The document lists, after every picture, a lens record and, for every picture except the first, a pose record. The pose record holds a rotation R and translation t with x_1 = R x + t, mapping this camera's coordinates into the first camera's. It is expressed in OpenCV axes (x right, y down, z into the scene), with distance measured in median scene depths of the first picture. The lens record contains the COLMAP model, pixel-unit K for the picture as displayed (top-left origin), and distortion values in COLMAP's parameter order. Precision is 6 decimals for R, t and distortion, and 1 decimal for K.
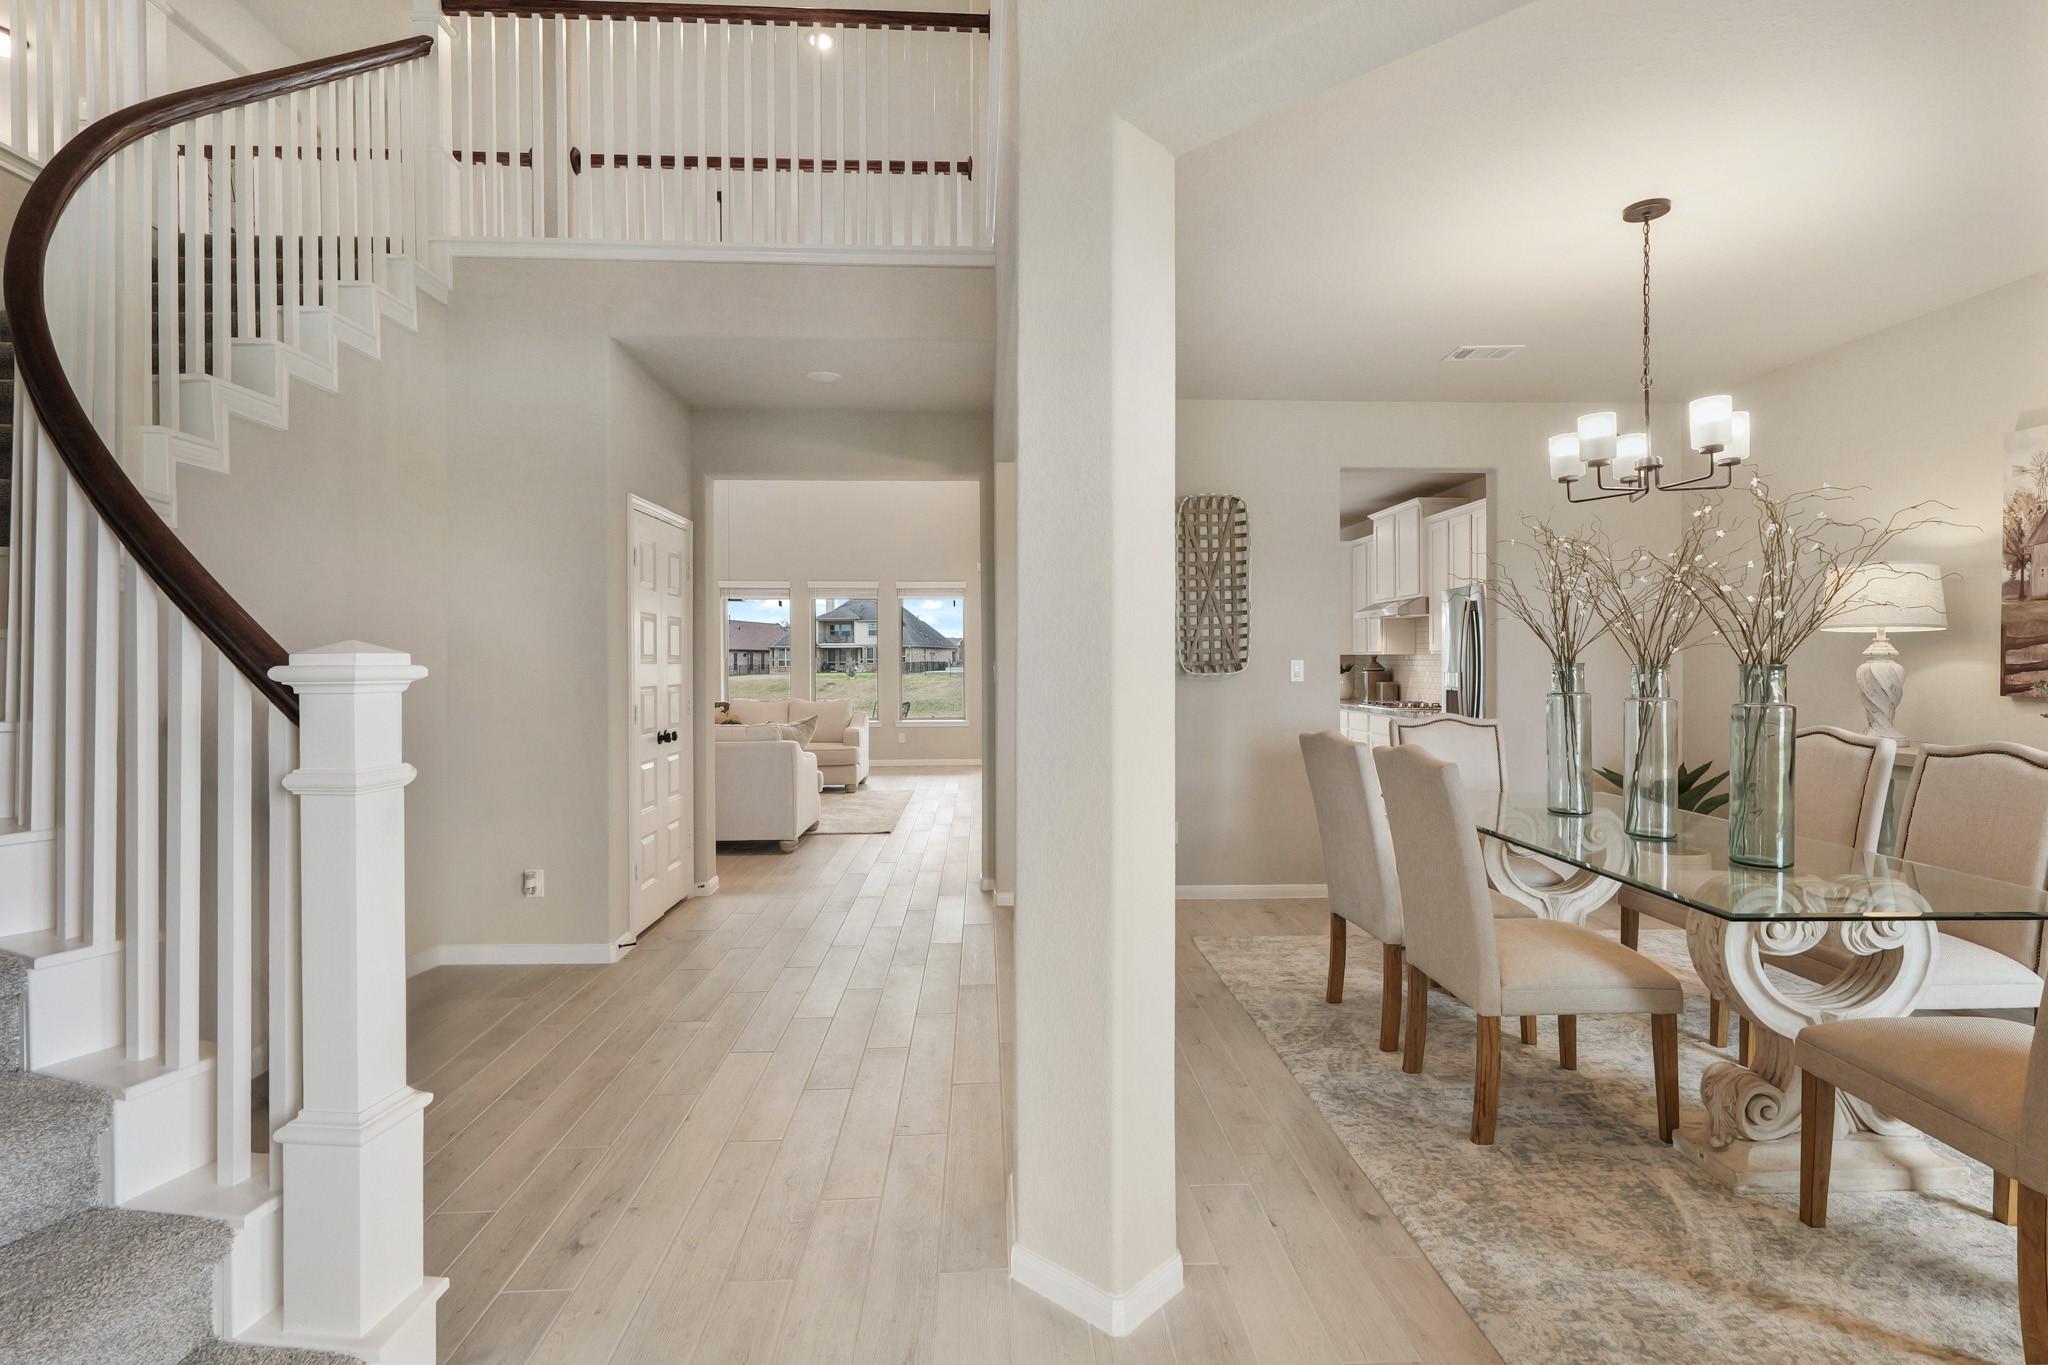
lens RADIAL K [[959.4, 0, 1023.3], [0, 959.4, 668.5], [0, 0, 1]] dist [0.004366, -0.000242]
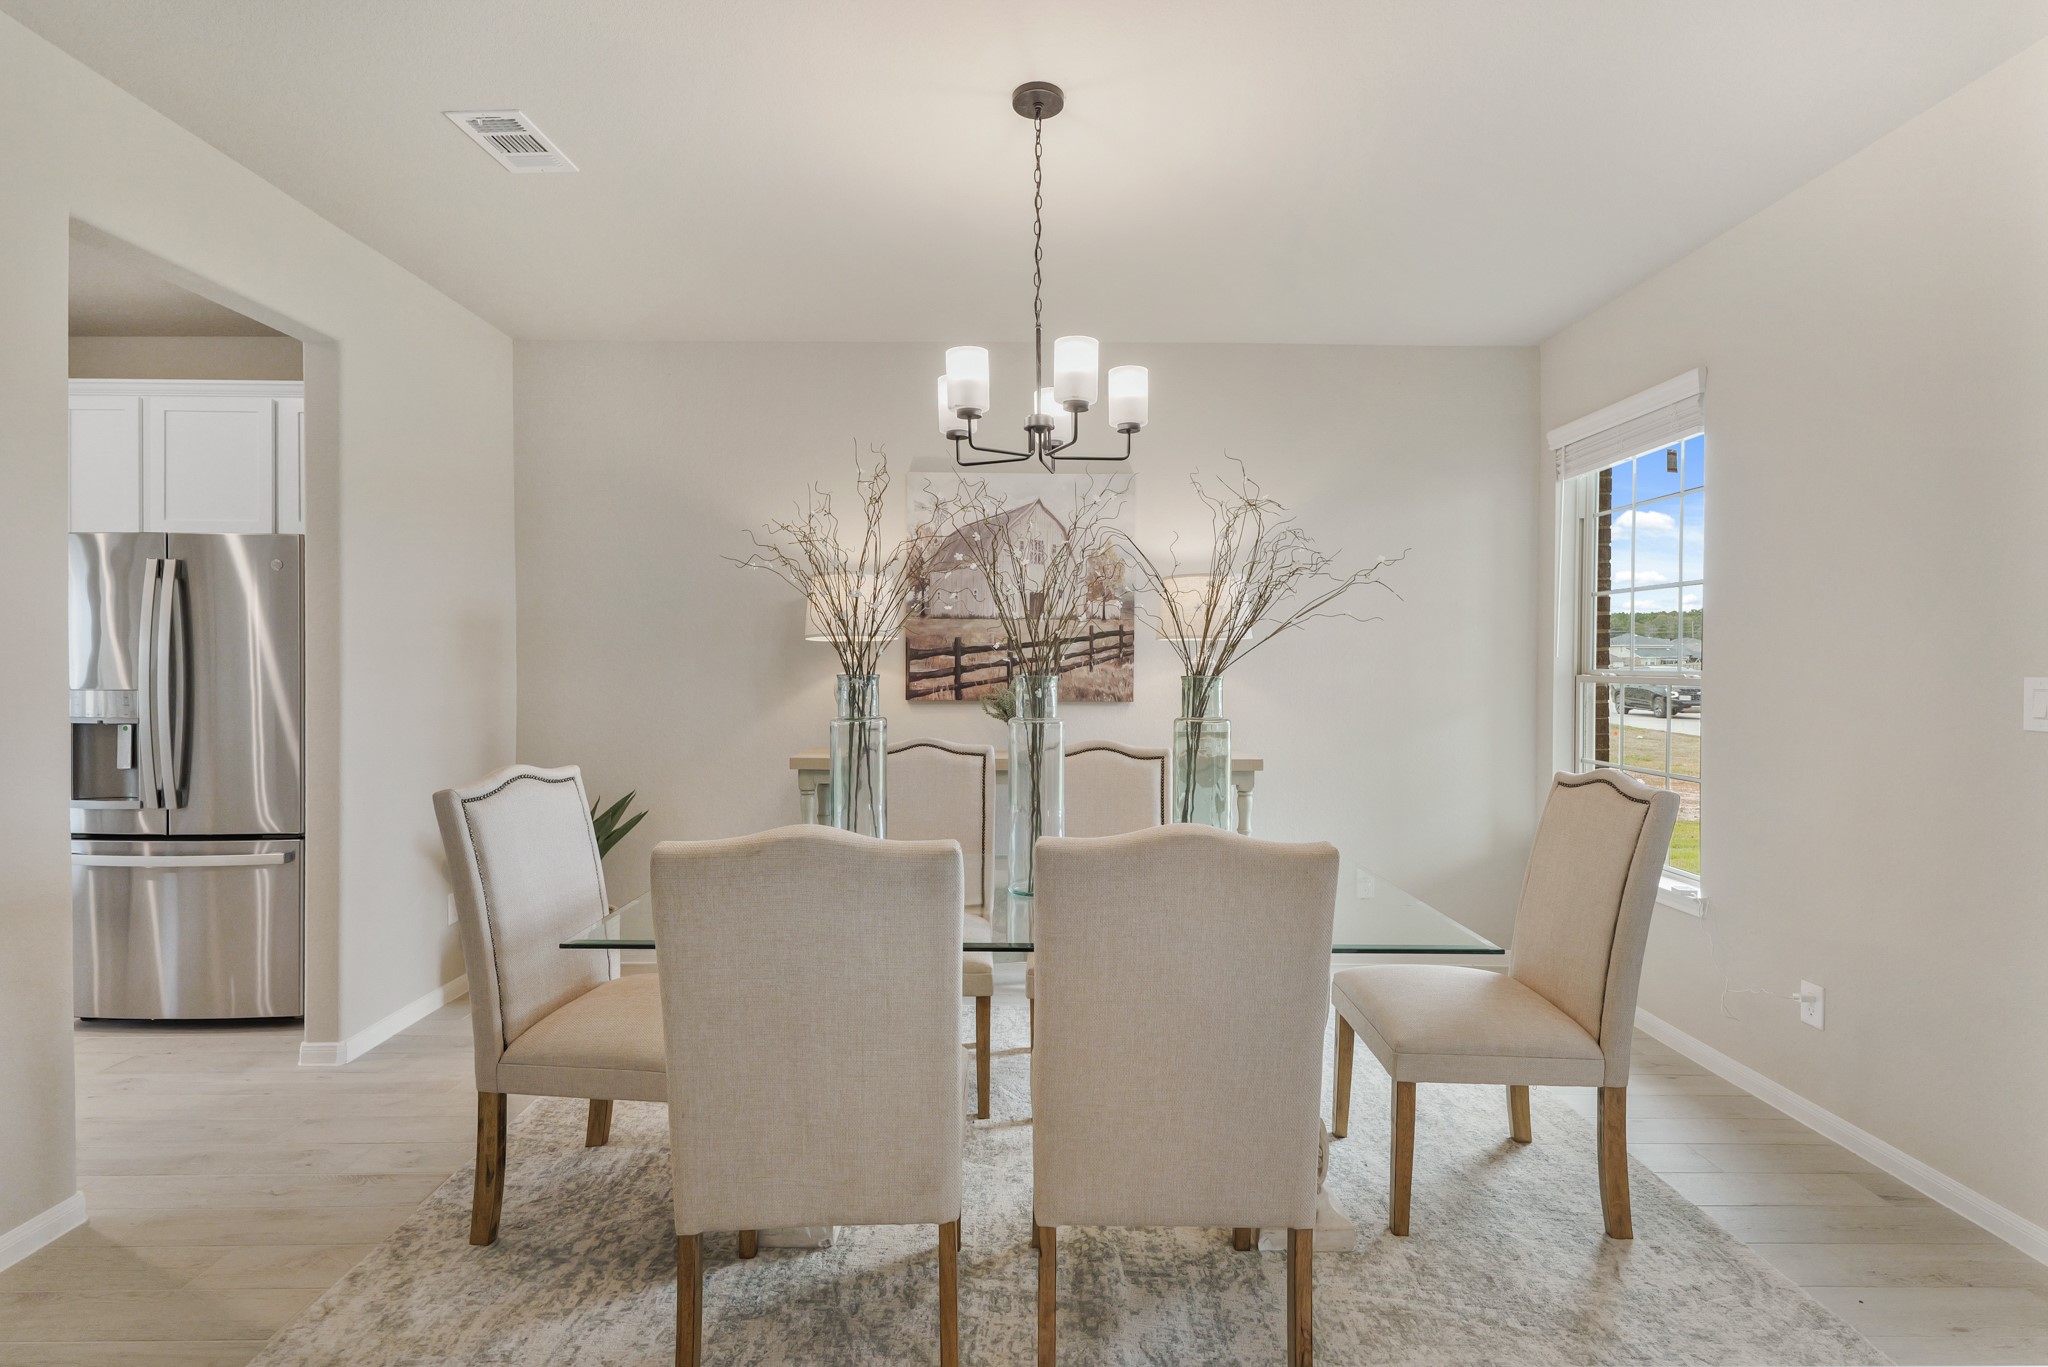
lens RADIAL K [[959.4, 0, 1019.7], [0, 959.4, 670.3], [0, 0, 1]] dist [0.004366, -0.000242]
pose [[0.041146, -0.007309, 0.999126, -0.122977], [0.008835, 0.999937, 0.006951, -0.014227], [-0.999114, 0.008541, 0.041208, 0.834462]]
